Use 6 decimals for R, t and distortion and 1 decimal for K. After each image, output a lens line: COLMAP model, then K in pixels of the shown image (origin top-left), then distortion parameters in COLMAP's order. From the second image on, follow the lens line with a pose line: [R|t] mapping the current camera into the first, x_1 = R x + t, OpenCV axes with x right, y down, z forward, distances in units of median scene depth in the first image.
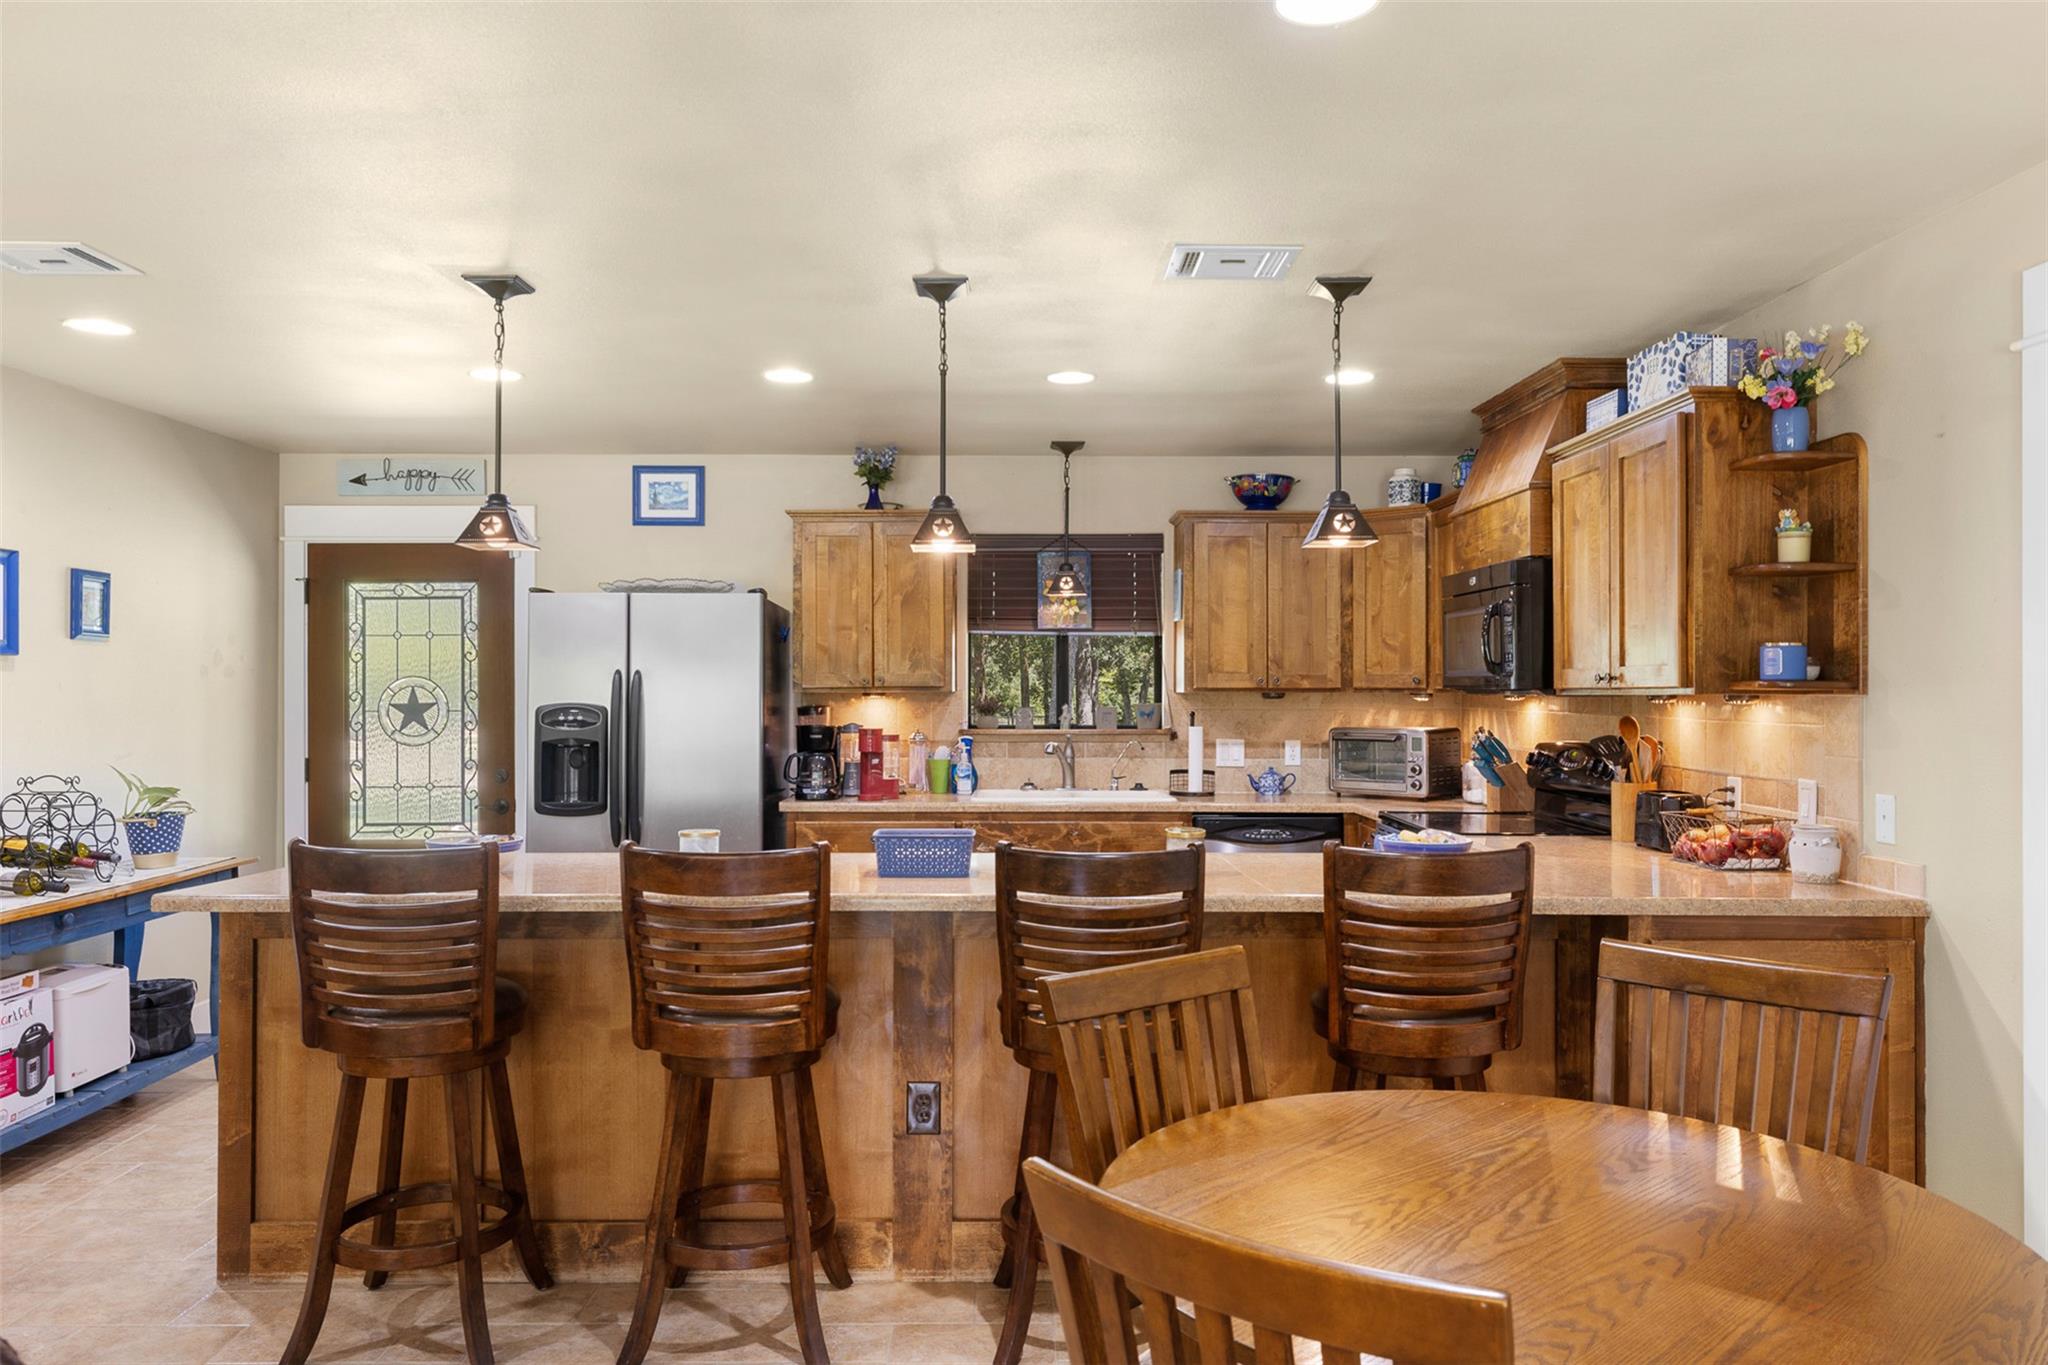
lens RADIAL K [[1407.8, 0, 1029.0], [0, 1407.8, 686.2], [0, 0, 1]] dist [-0.007640, 0.002753]
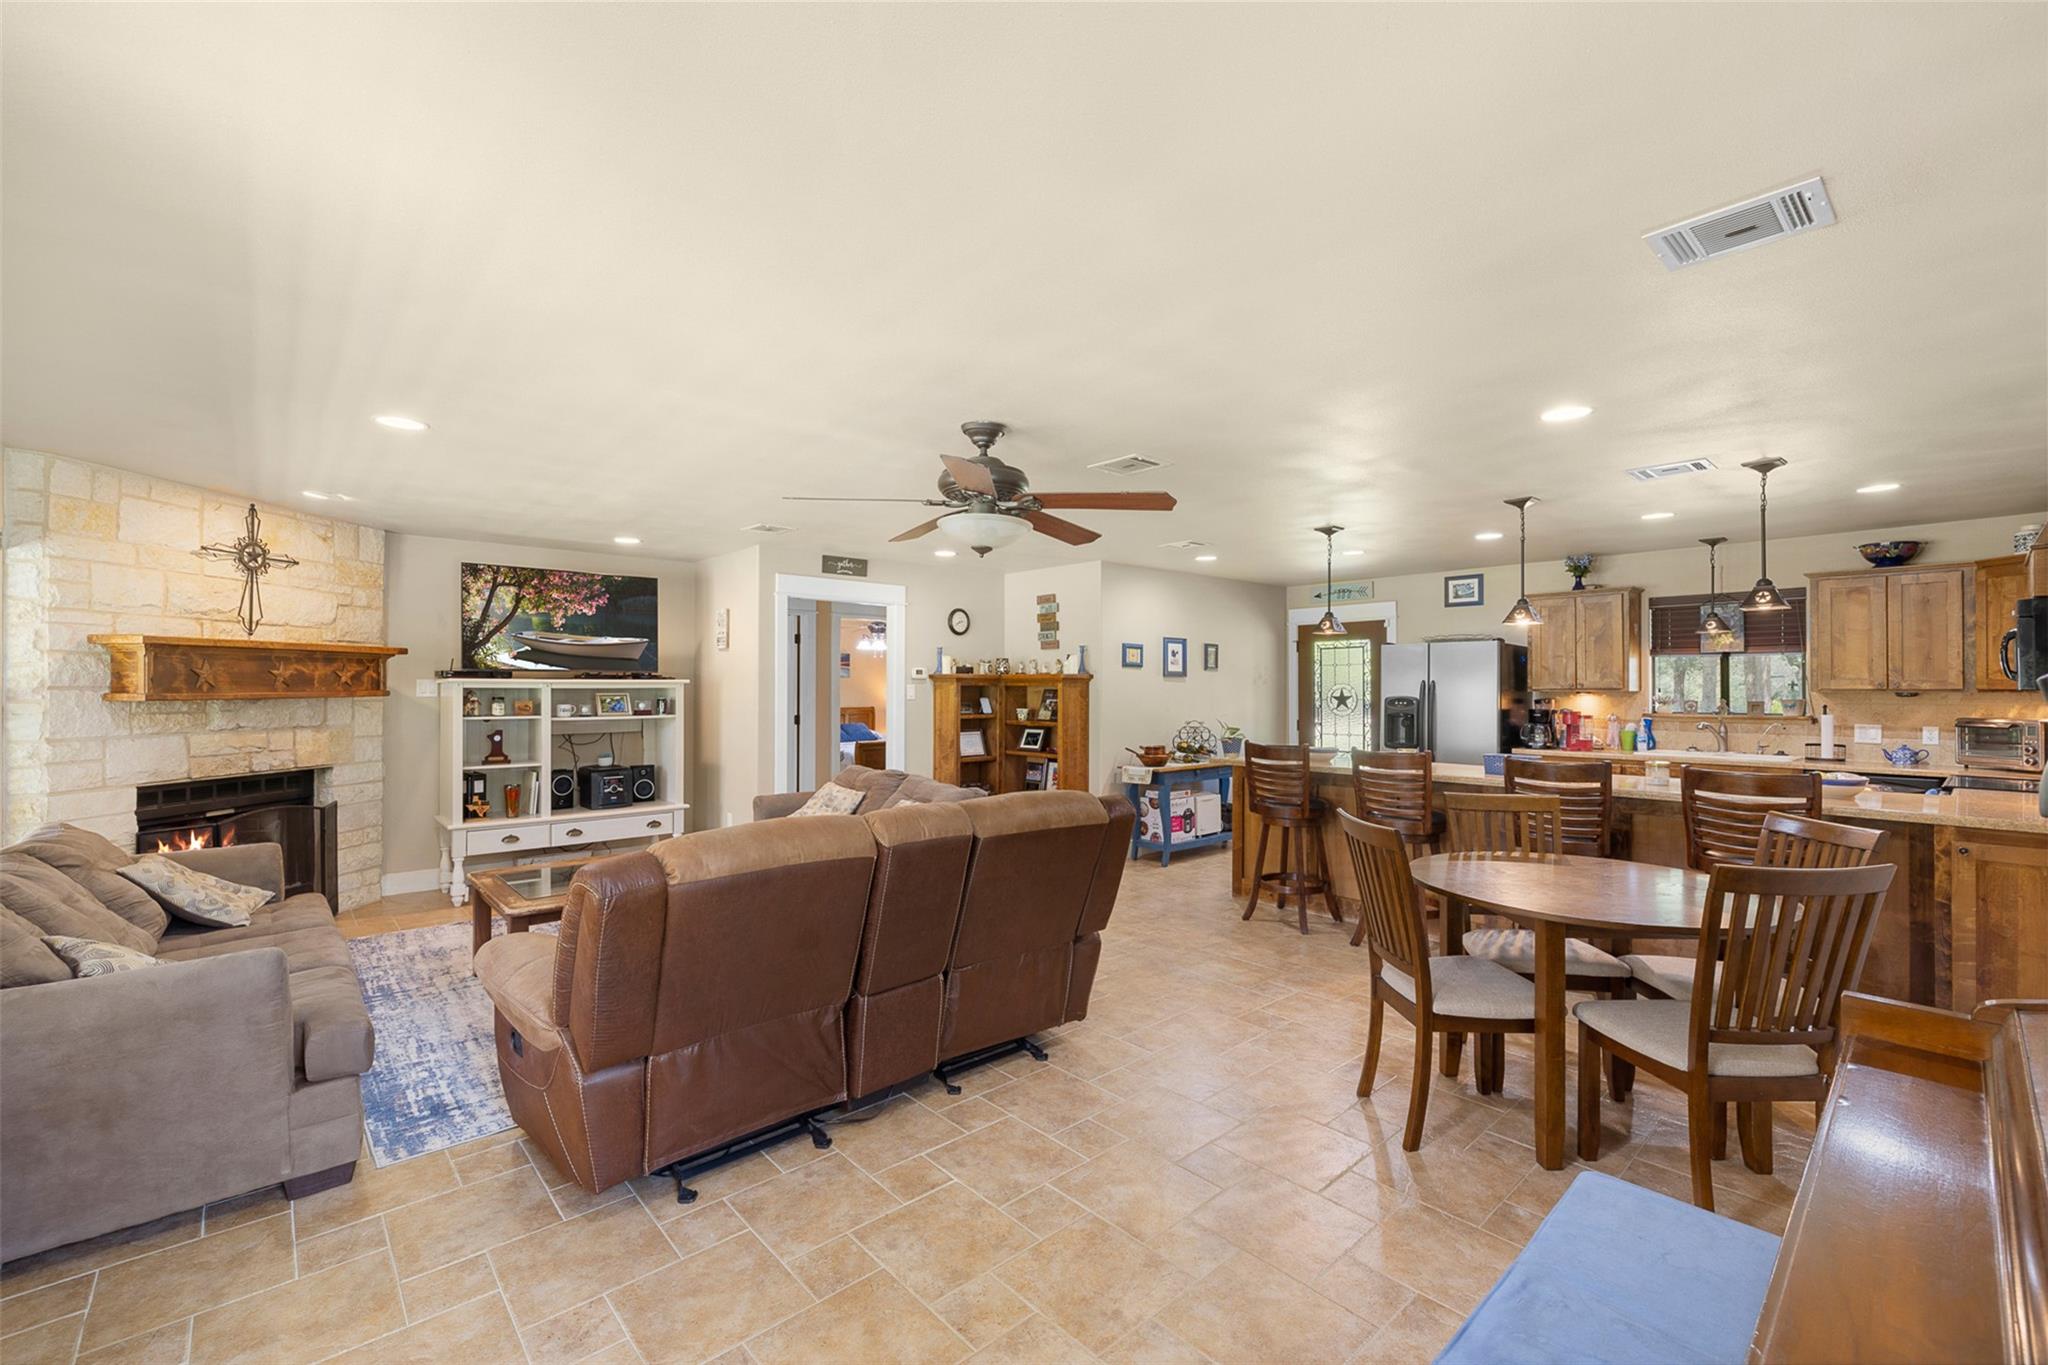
lens RADIAL K [[860.9, 0, 1025.5], [0, 860.9, 667.5], [0, 0, 1]] dist [0.002480, -0.000800]
pose [[0.655785, -0.018602, -0.754719, 0.262982], [-0.000133, 0.999694, -0.024755, 0.001061], [0.754948, 0.016335, 0.655581, -0.260873]]
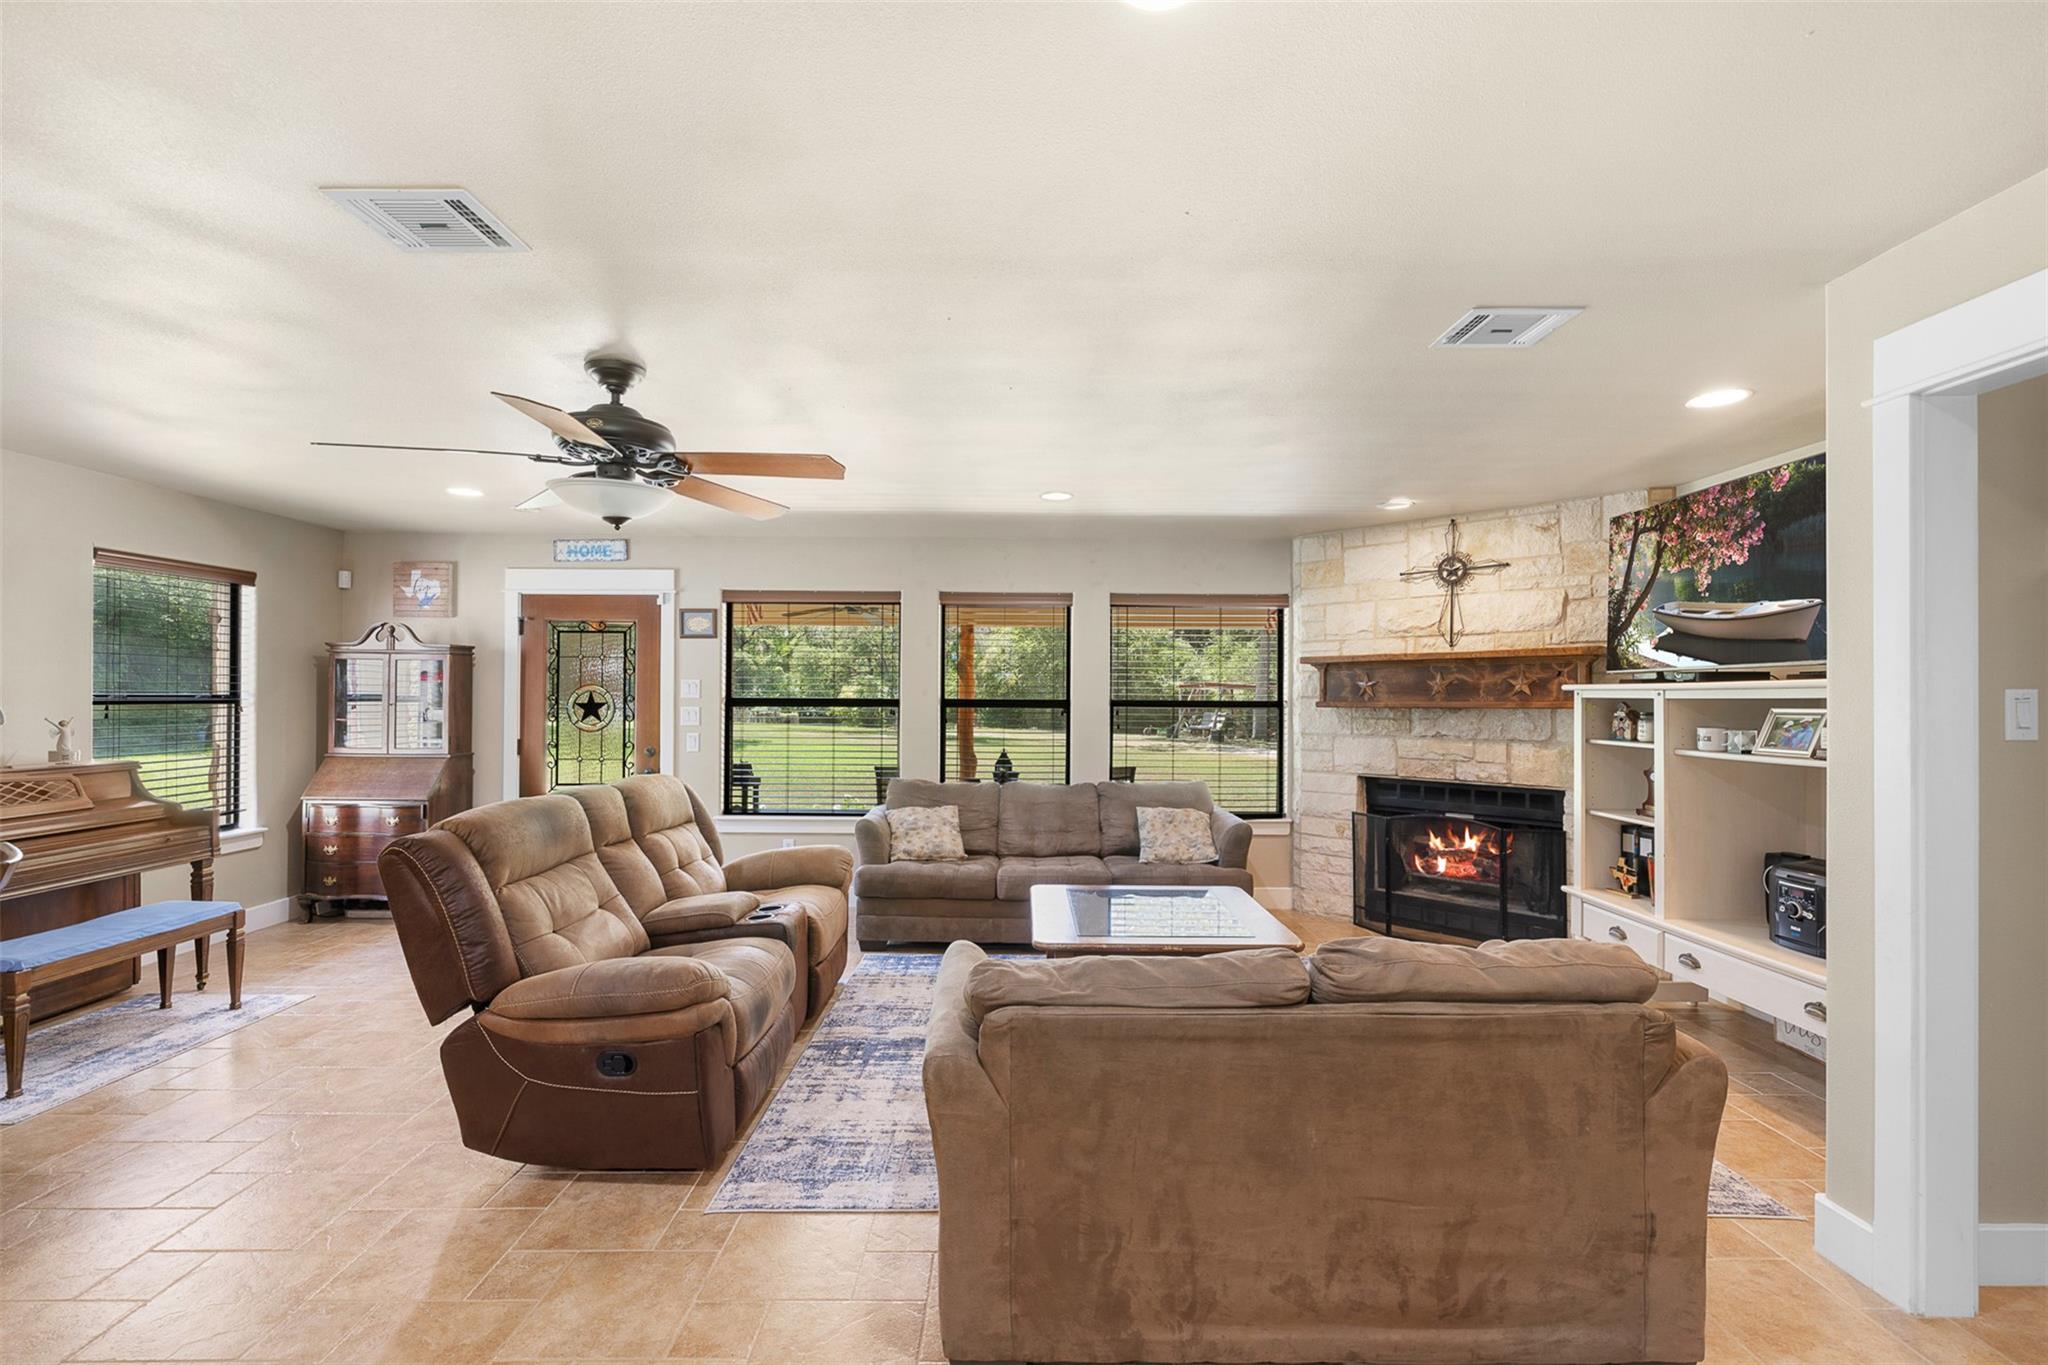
lens RADIAL K [[860.9, 0, 1024.6], [0, 860.9, 695.7], [0, 0, 1]] dist [0.002480, -0.000800]
pose [[-0.999769, -0.006521, 0.020463, -0.424764], [-0.006560, 0.999977, -0.001816, 0.002345], [-0.020451, -0.001950, -0.999789, 0.558067]]
